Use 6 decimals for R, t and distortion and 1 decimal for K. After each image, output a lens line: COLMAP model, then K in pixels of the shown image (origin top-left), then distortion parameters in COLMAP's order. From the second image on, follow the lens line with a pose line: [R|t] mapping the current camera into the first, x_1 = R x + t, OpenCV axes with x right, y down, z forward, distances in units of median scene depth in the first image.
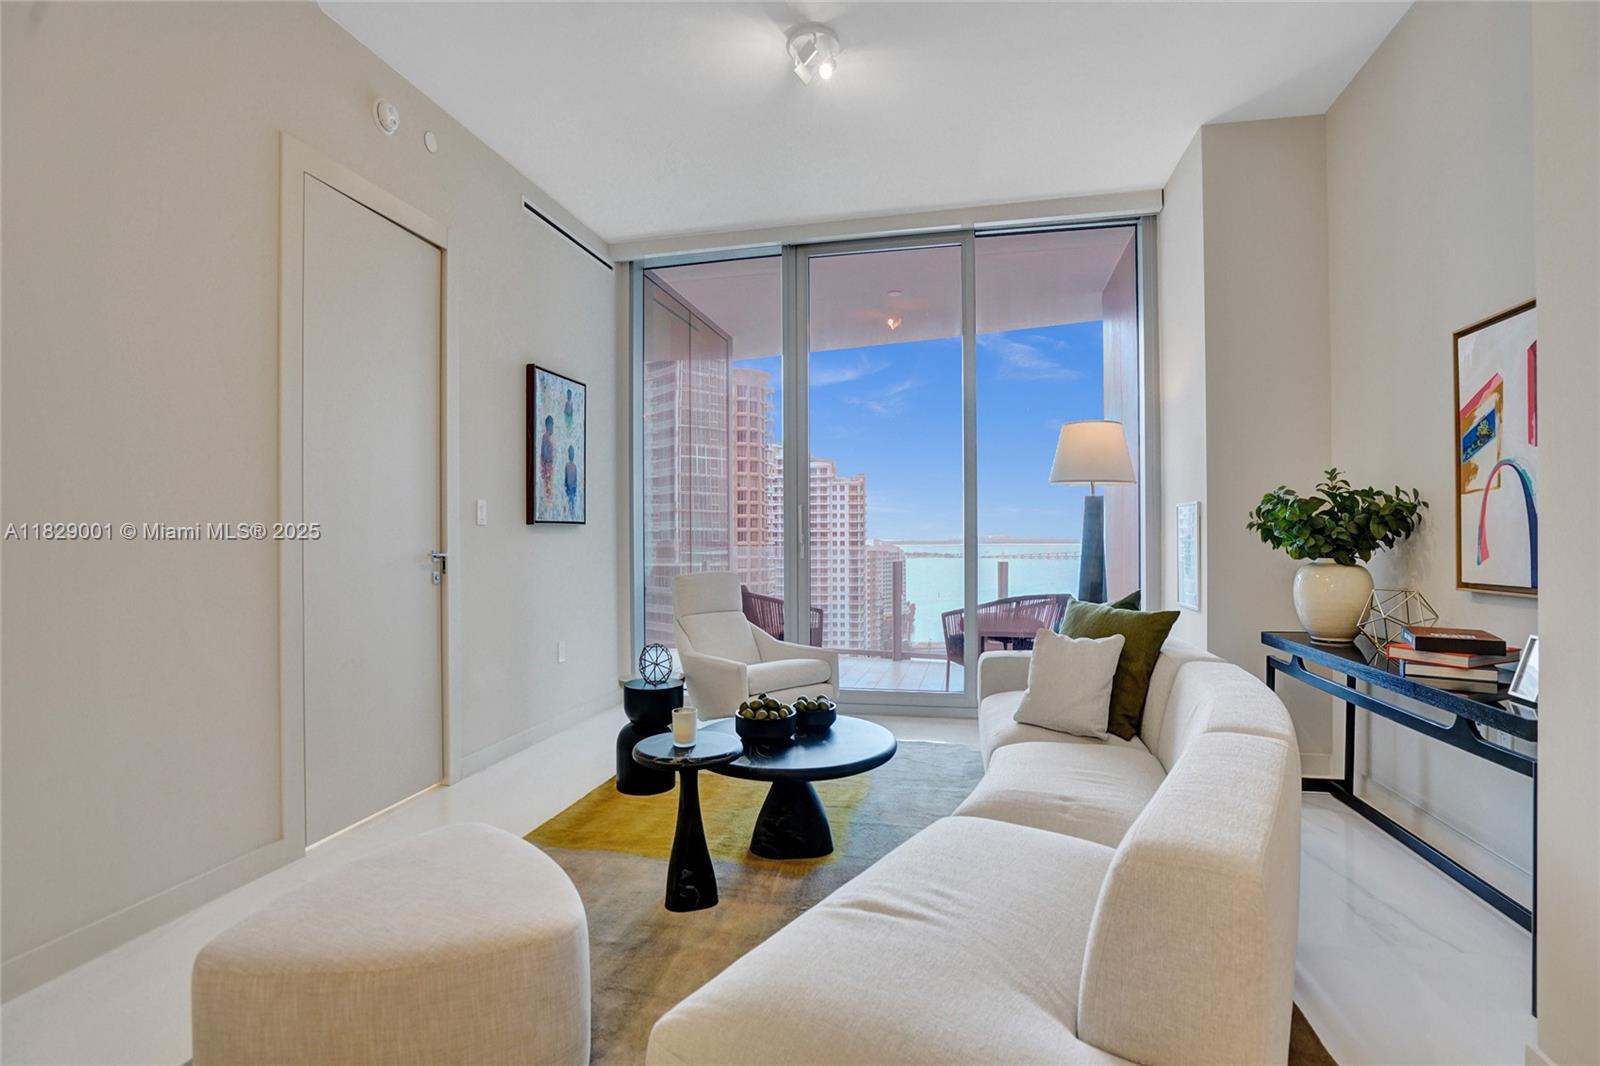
lens RADIAL K [[734.7, 0, 802.5], [0, 734.7, 541.5], [0, 0, 1]] dist [-0.060448, 0.023081]
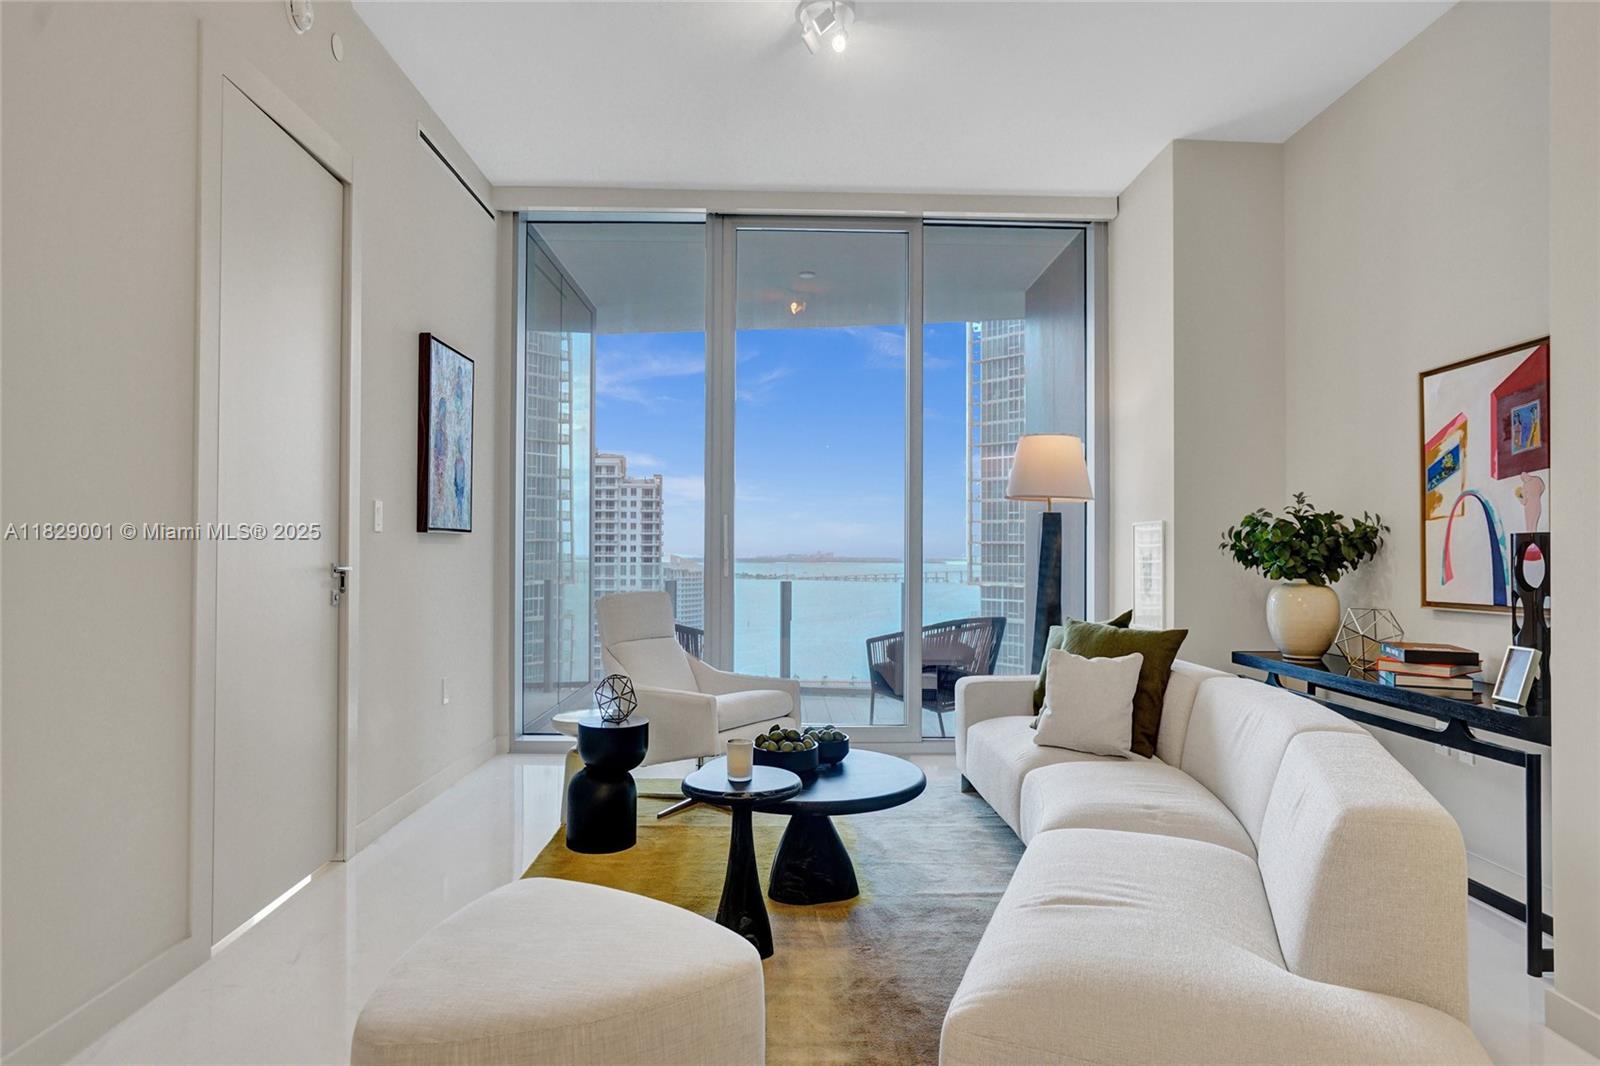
lens RADIAL K [[899.9, 0, 802.0], [0, 899.9, 544.2], [0, 0, 1]] dist [-0.041979, 0.040701]
pose [[0.970484, 0.014856, 0.240709, -0.256075], [-0.011008, 0.999789, -0.017323, 0.003338], [-0.240916, 0.014162, 0.970443, -0.075739]]
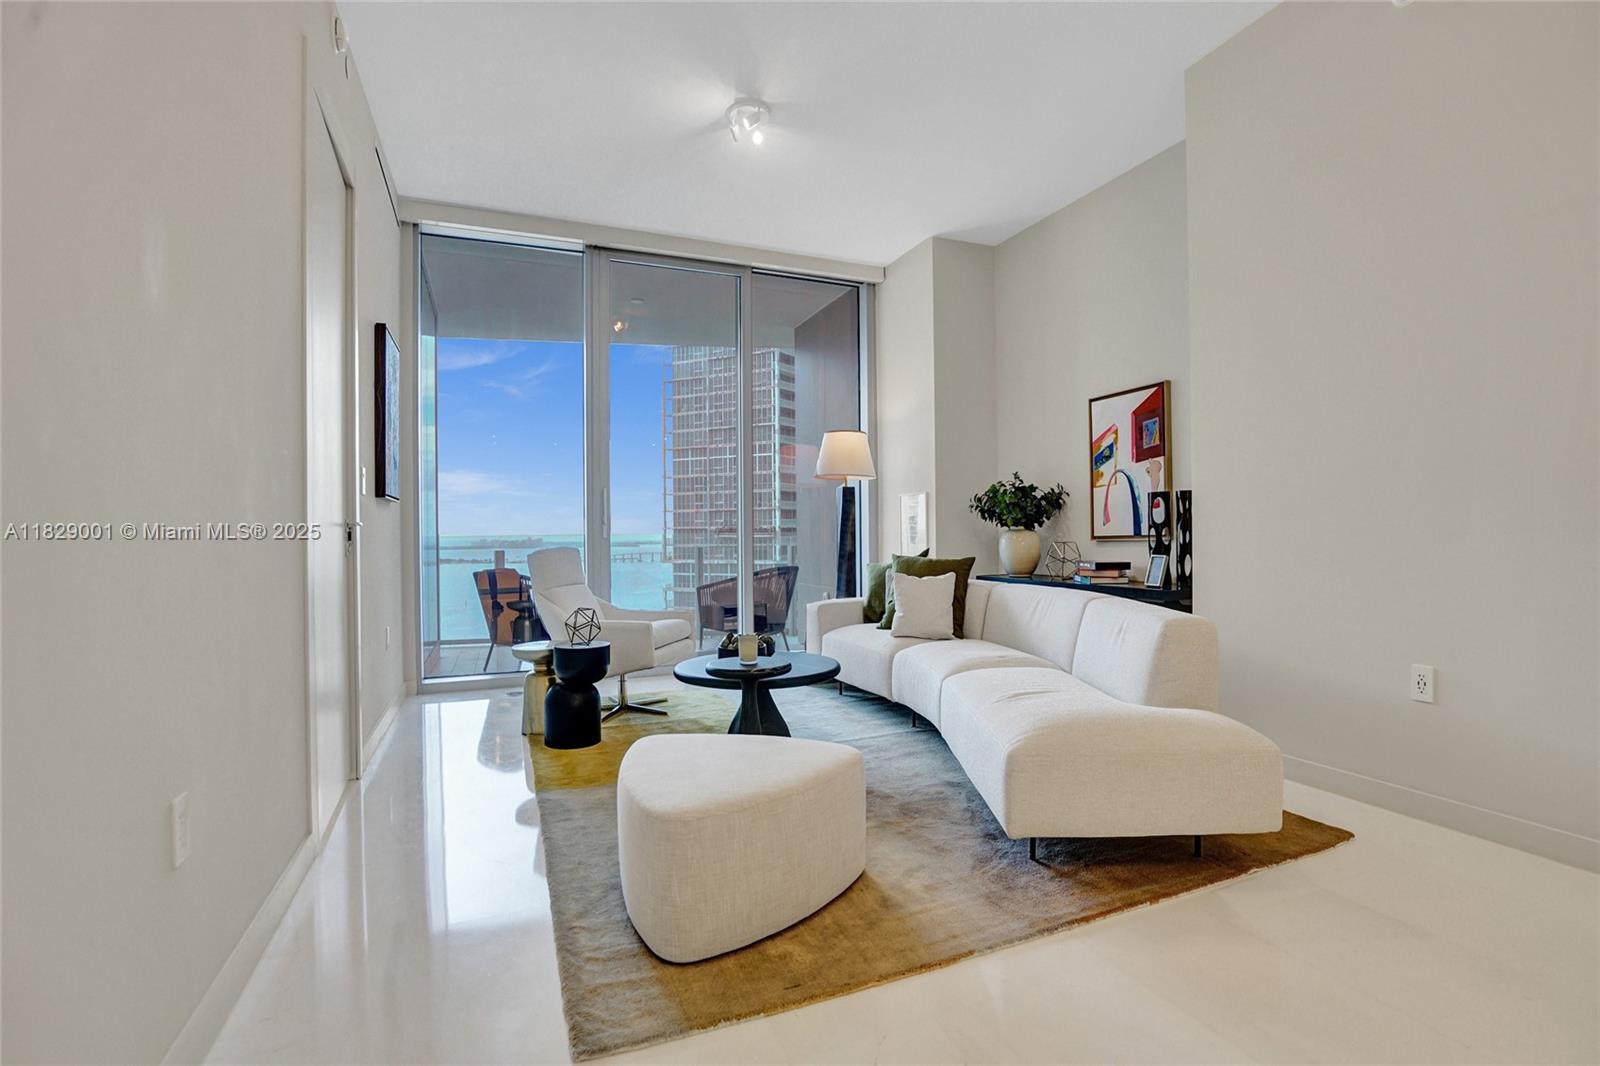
lens RADIAL K [[734.7, 0, 802.5], [0, 734.7, 541.5], [0, 0, 1]] dist [-0.060448, 0.023081]
pose [[0.813405, -0.007833, 0.581645, -0.588245], [0.010816, 0.999940, -0.001659, 0.050710], [-0.581598, 0.007641, 0.813441, -0.064172]]
